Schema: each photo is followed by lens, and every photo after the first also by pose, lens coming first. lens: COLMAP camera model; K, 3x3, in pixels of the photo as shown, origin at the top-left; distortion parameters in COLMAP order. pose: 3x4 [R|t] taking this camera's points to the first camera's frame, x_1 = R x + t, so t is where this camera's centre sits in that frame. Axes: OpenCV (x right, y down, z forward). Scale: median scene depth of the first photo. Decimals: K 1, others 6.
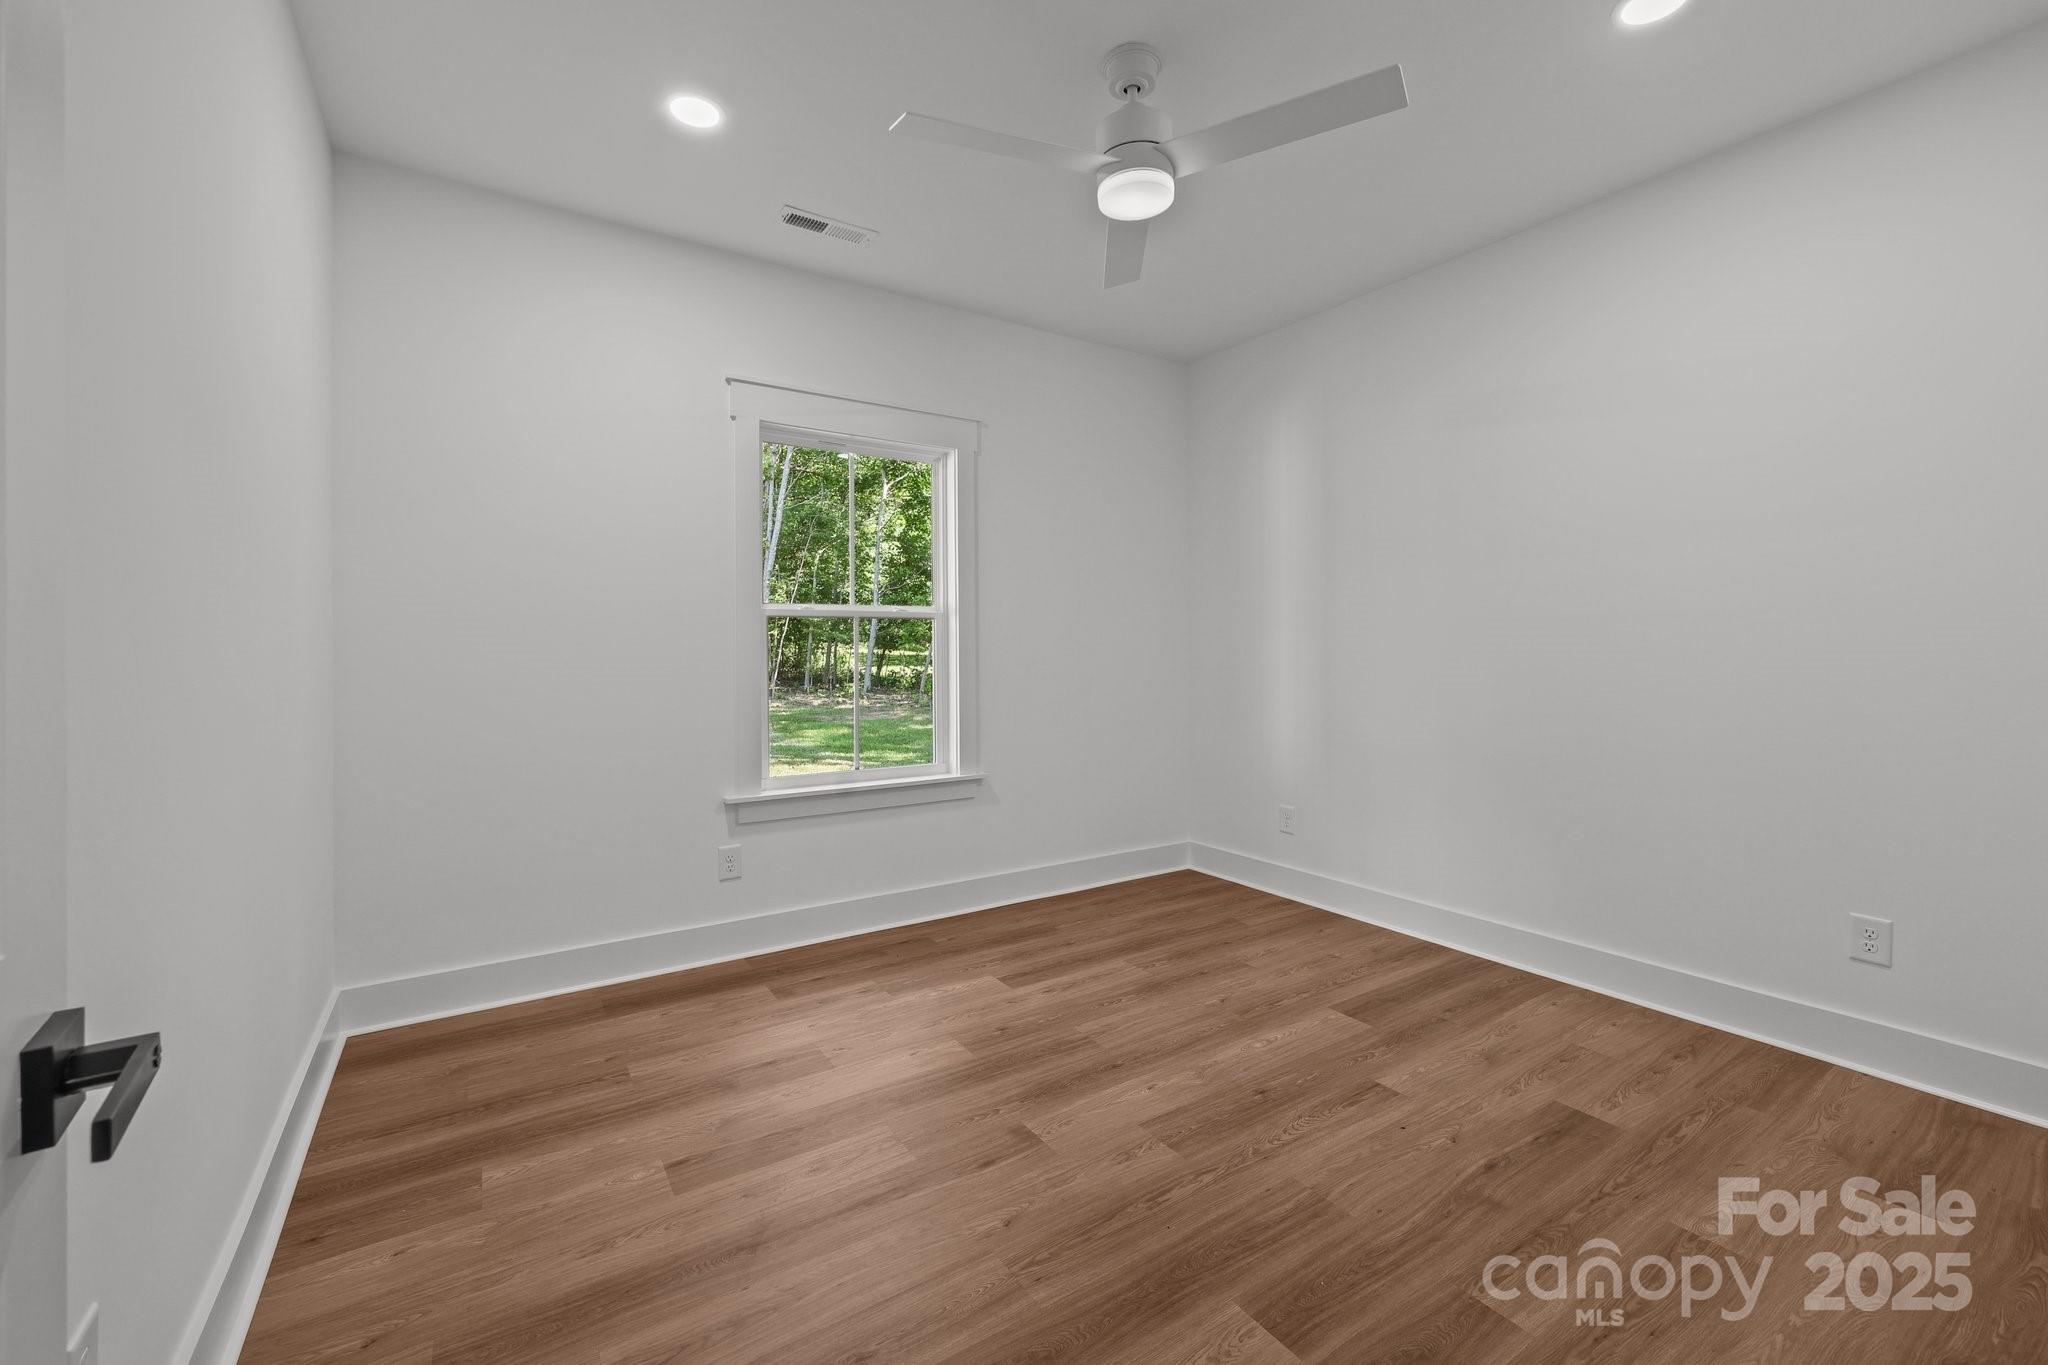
lens RADIAL K [[823.1, 0, 1024.1], [0, 823.1, 656.1], [0, 0, 1]] dist [-0.001131, -0.000015]
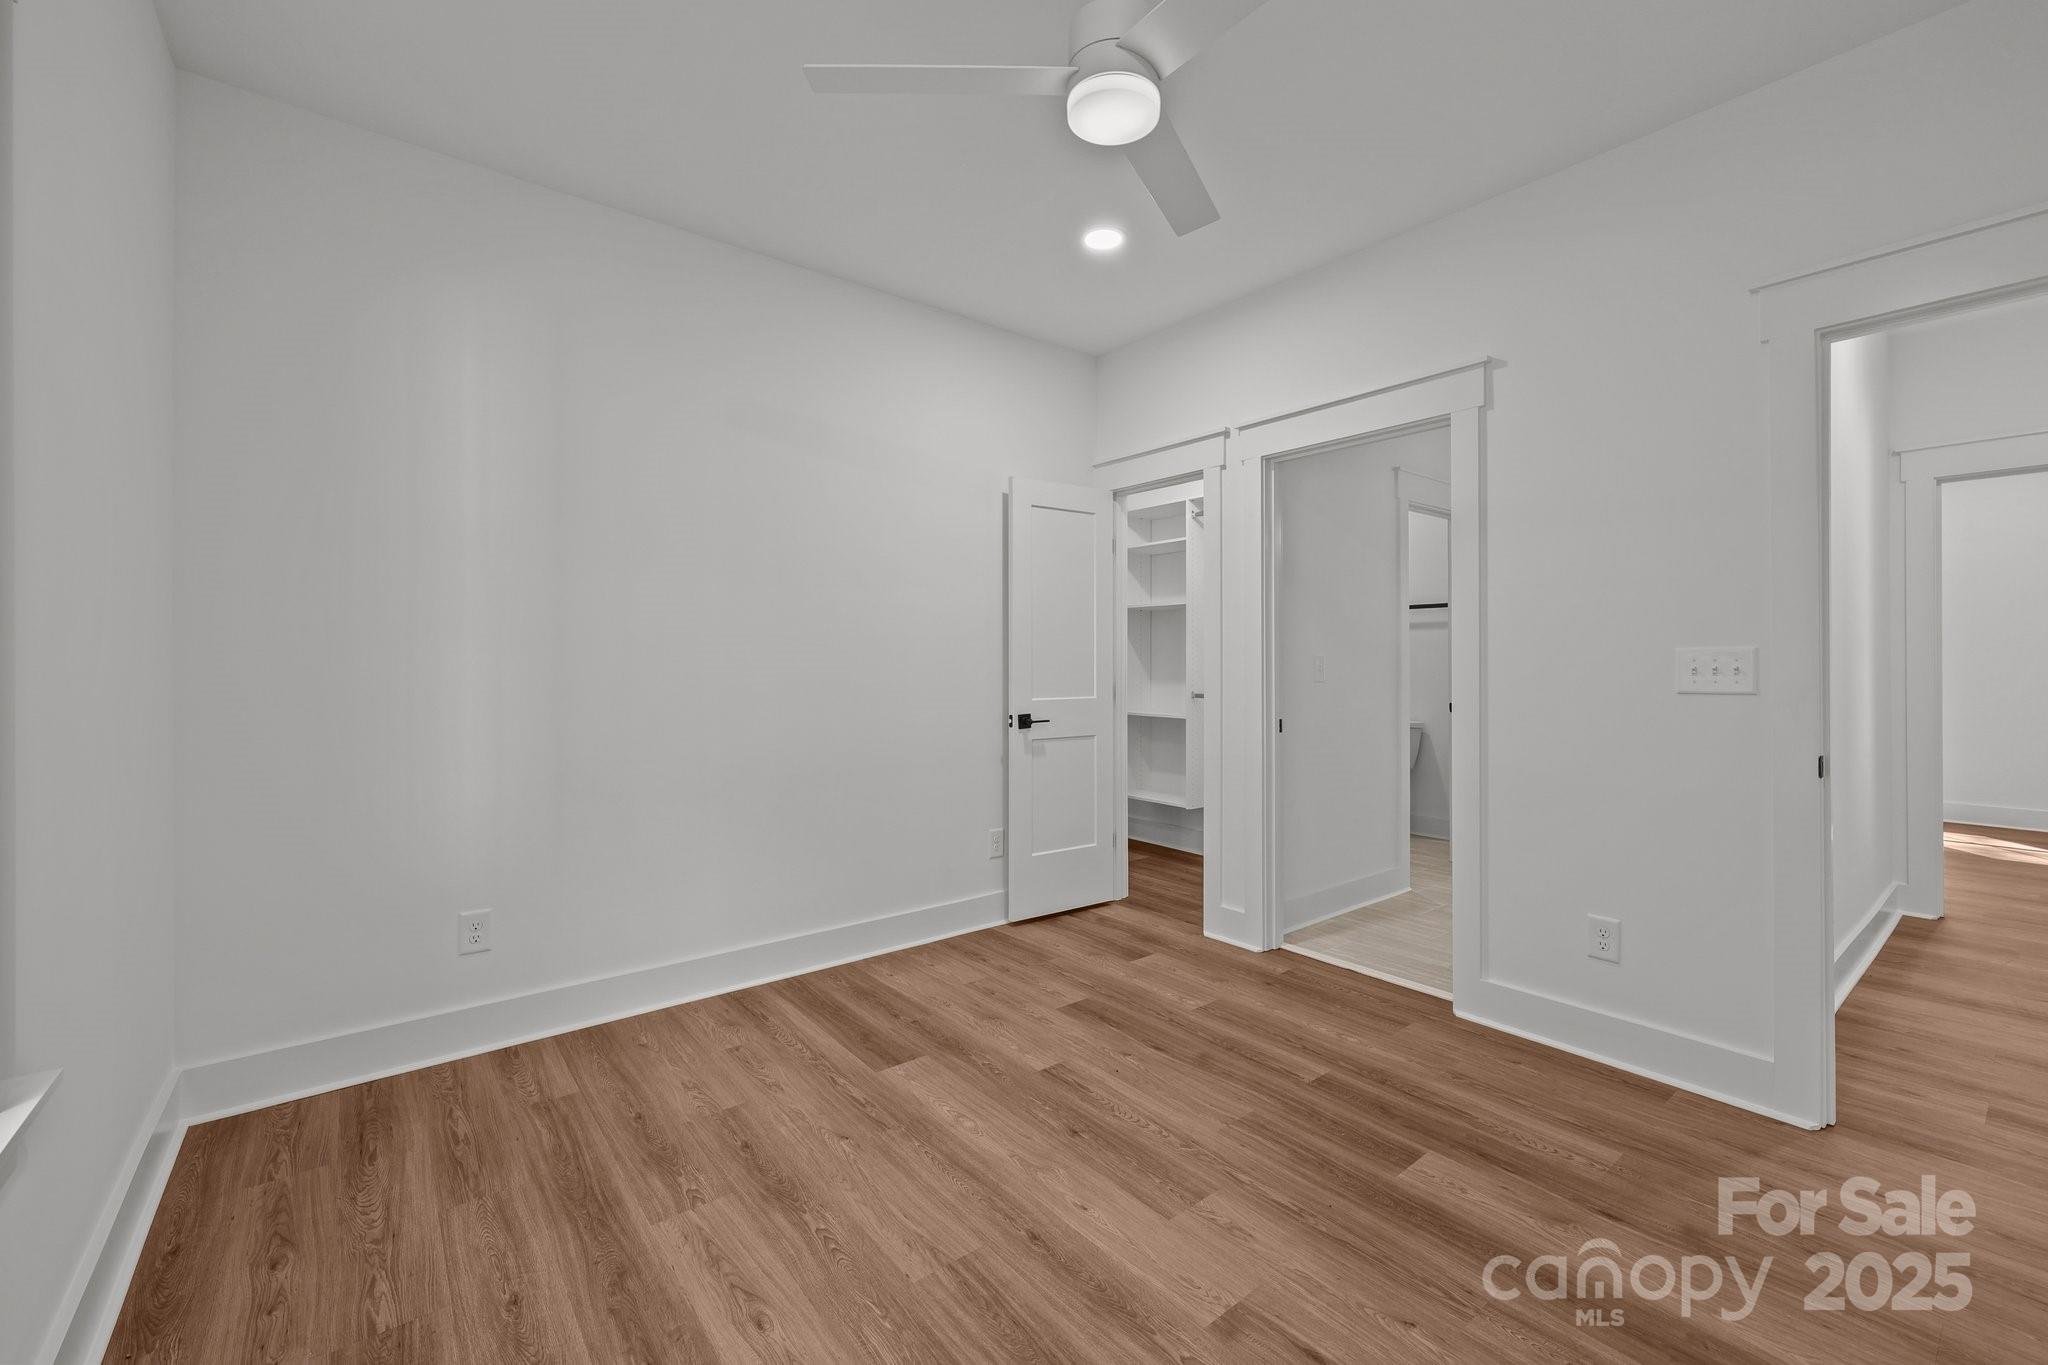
lens RADIAL K [[834.5, 0, 1021.8], [0, 834.5, 661.7], [0, 0, 1]] dist [0.001057, -0.000204]
pose [[-0.091985, 0.008336, 0.995726, -0.621556], [0.008727, 0.999933, -0.007565, -0.005293], [-0.995722, 0.007994, -0.092051, 1.063602]]
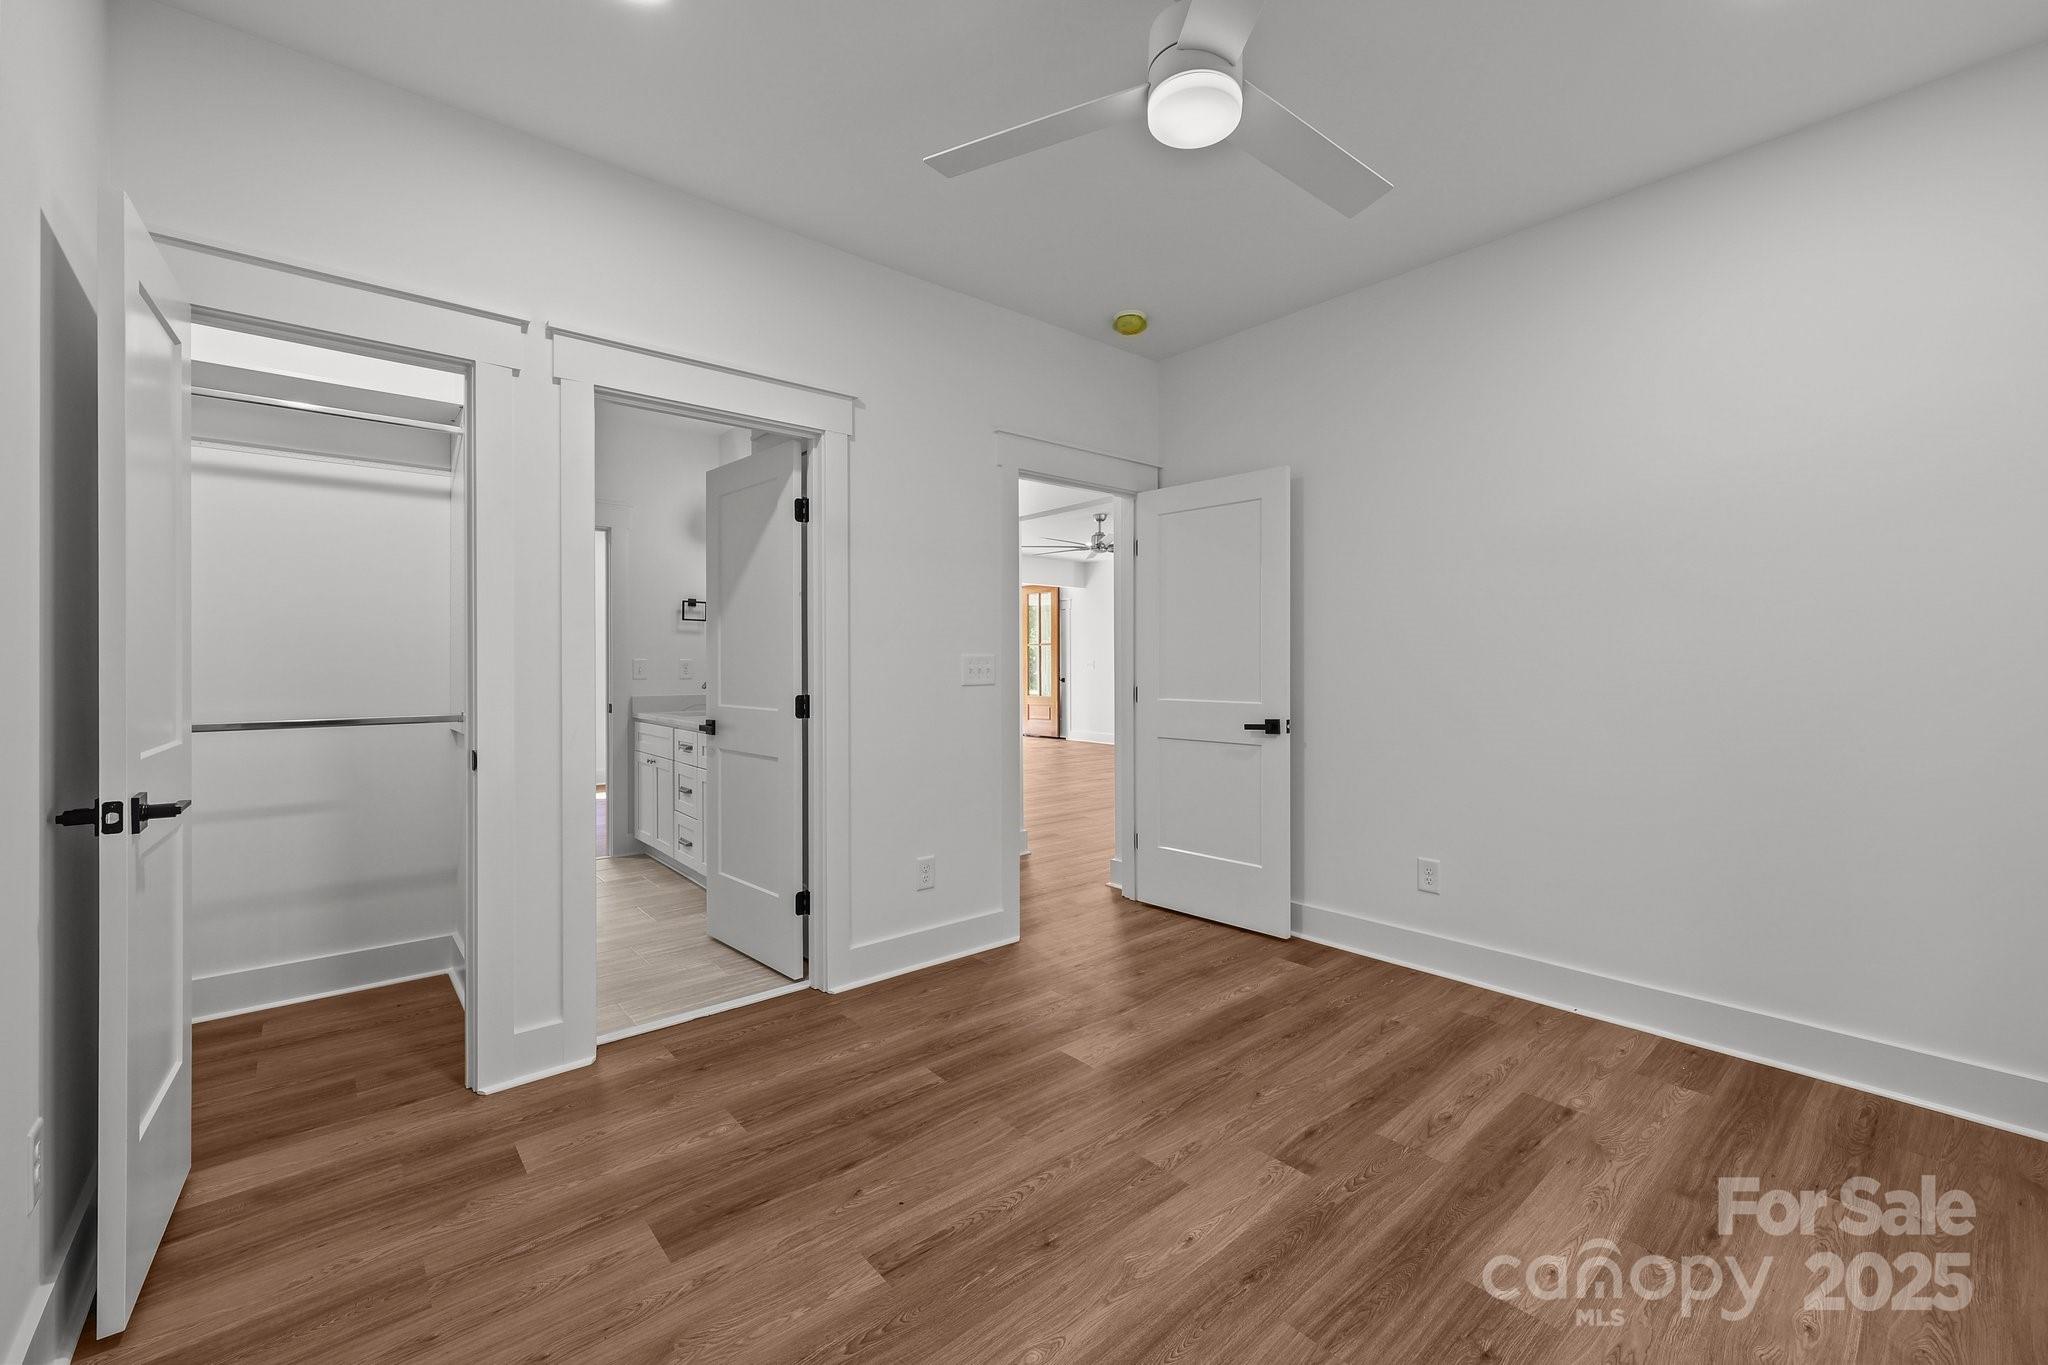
lens RADIAL K [[834.5, 0, 1021.8], [0, 834.5, 661.7], [0, 0, 1]] dist [0.001057, -0.000204]
pose [[-0.991179, 0.010089, -0.132149, 0.380931], [0.009482, 0.999941, 0.005226, -0.016571], [0.132194, 0.003927, -0.991216, 1.640803]]
